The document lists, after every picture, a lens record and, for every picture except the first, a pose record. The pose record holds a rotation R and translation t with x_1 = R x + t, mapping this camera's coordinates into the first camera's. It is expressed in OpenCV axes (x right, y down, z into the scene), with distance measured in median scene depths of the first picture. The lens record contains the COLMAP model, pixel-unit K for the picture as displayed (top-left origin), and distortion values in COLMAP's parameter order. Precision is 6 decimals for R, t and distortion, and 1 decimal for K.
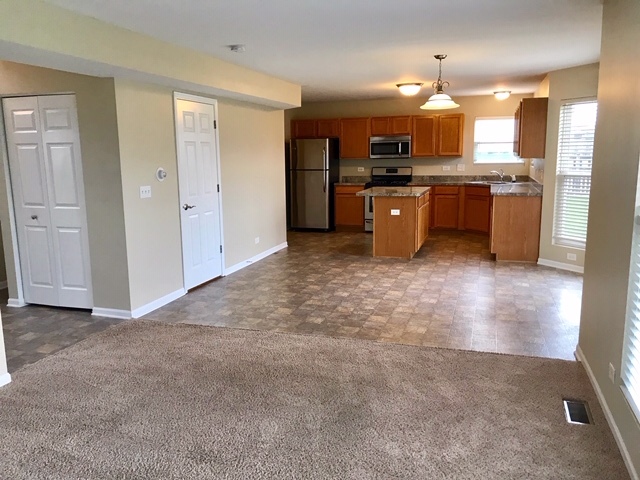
lens RADIAL K [[523.6, 0, 320.0], [0, 523.6, 240.0], [0, 0, 1]] dist [0.003827, -0.007742]
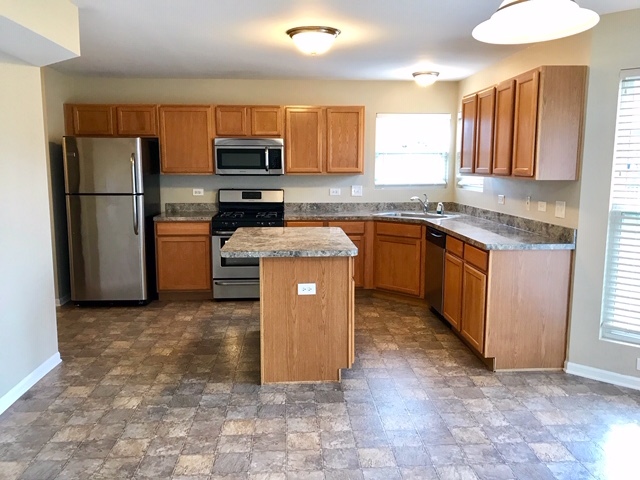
lens RADIAL K [[497.8, 0, 322.1], [0, 497.8, 251.4], [0, 0, 1]] dist [-0.001635, -0.005019]
pose [[0.927703, -0.043411, 0.370787, -0.002770], [0.044212, 0.999002, 0.006344, -0.036053], [-0.370693, 0.010508, 0.928696, 0.231900]]
